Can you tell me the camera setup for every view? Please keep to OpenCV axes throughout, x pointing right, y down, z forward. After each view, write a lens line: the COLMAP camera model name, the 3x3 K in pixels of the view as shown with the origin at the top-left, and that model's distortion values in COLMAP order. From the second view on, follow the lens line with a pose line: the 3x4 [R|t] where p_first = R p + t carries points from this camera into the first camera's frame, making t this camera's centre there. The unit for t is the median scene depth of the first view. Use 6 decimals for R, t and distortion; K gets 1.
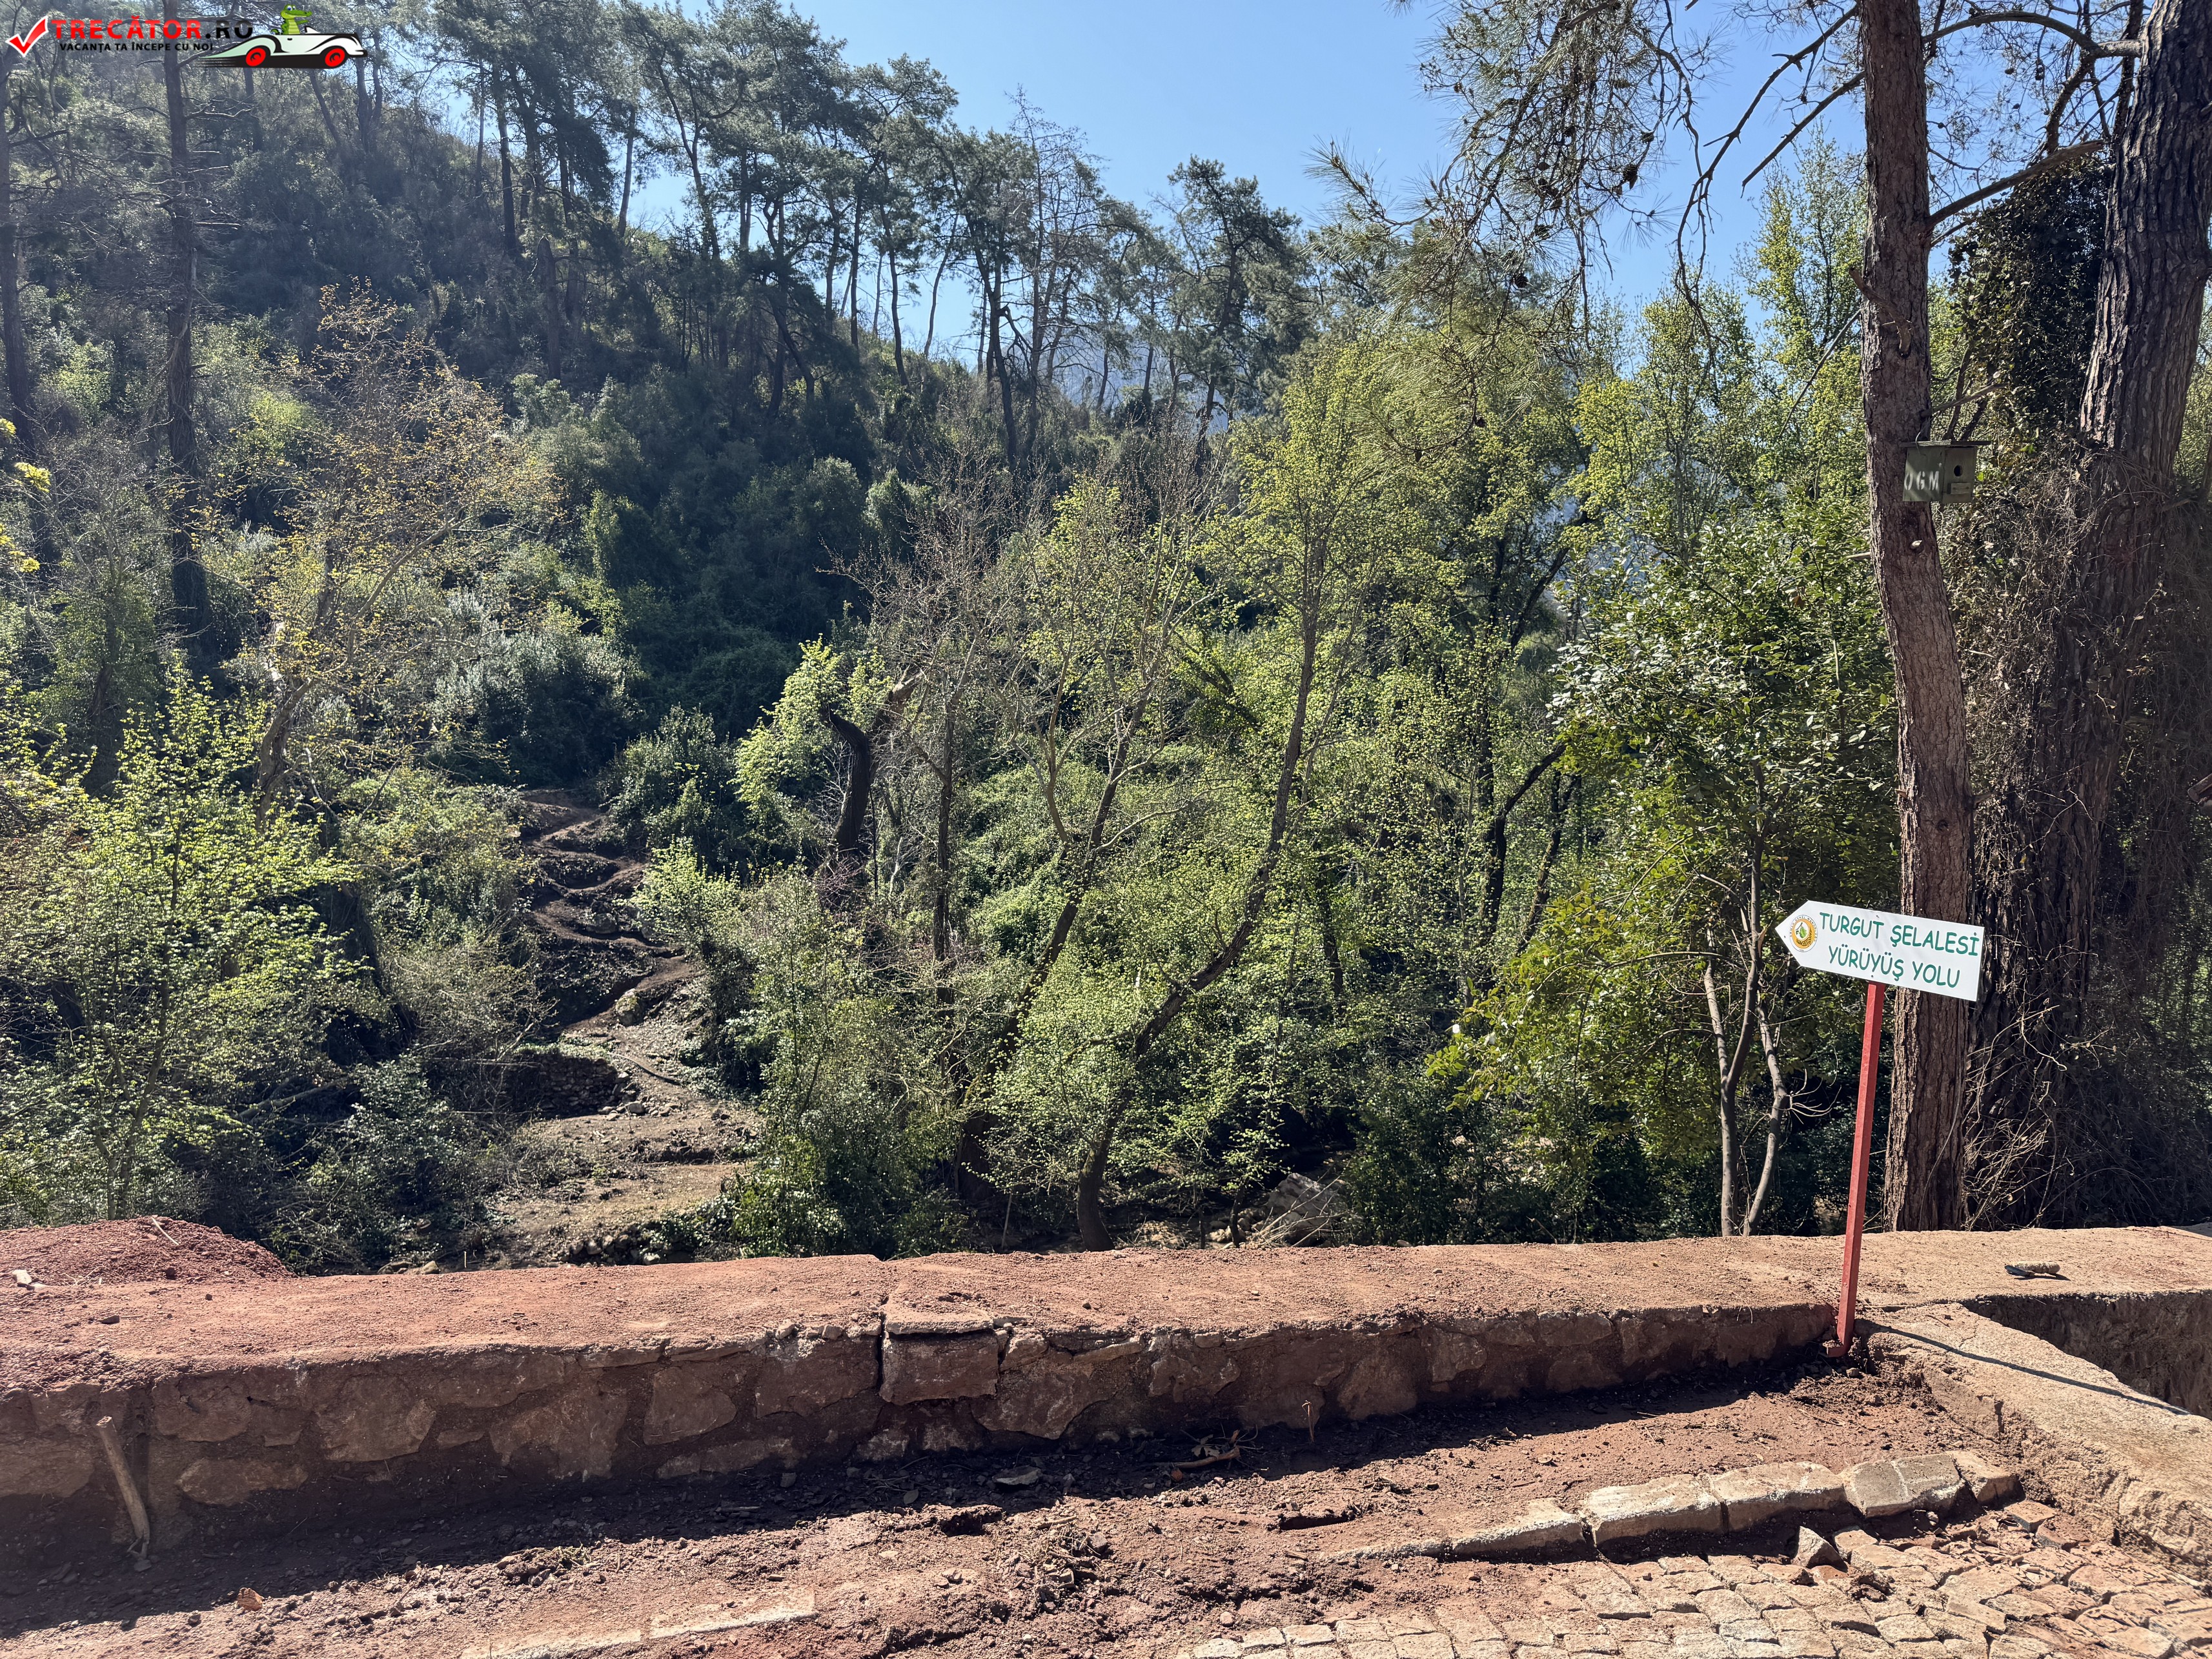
lens RADIAL K [[1572.4, 0, 1096.4], [0, 1572.4, 824.8], [0, 0, 1]] dist [0.067137, -0.014161]
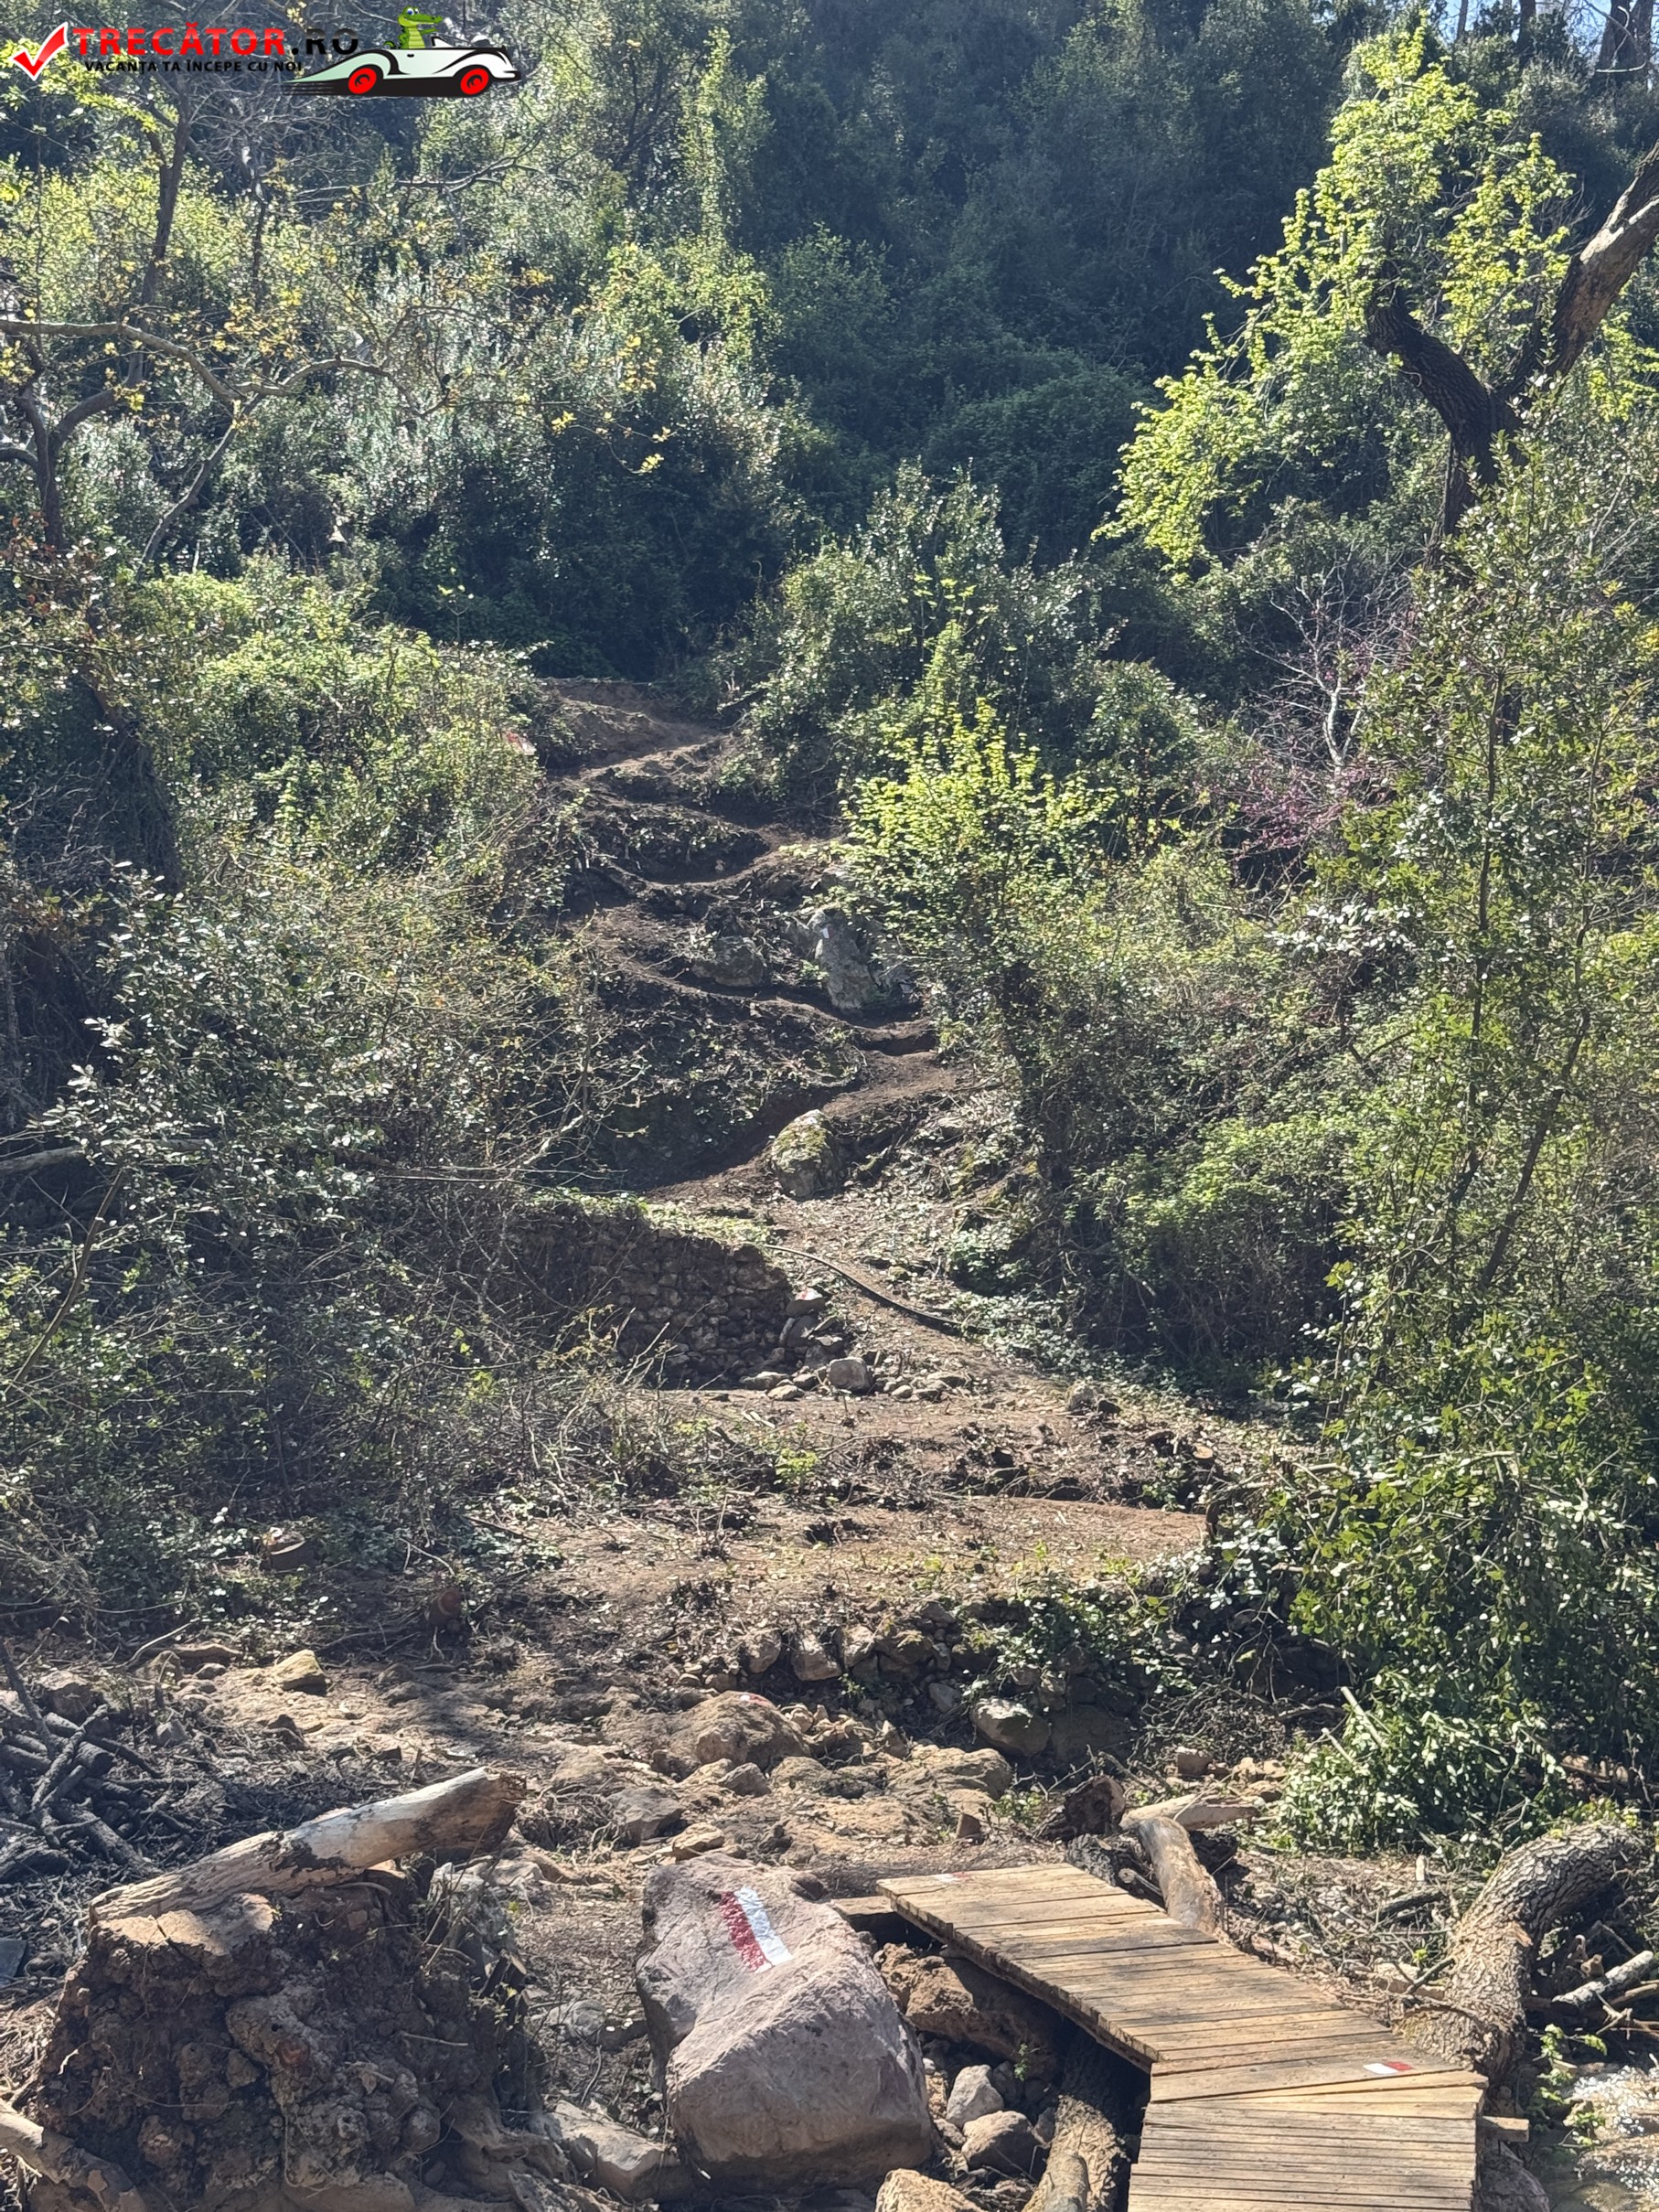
lens RADIAL K [[3118.4, 0, 832.1], [0, 3118.4, 1108.4], [0, 0, 1]] dist [0.103514, 0.000000]
pose [[0.972957, 0.029736, -0.229065, -0.122575], [-0.034091, 0.999305, -0.015078, 0.115106], [0.228457, 0.022479, 0.973294, 0.291912]]
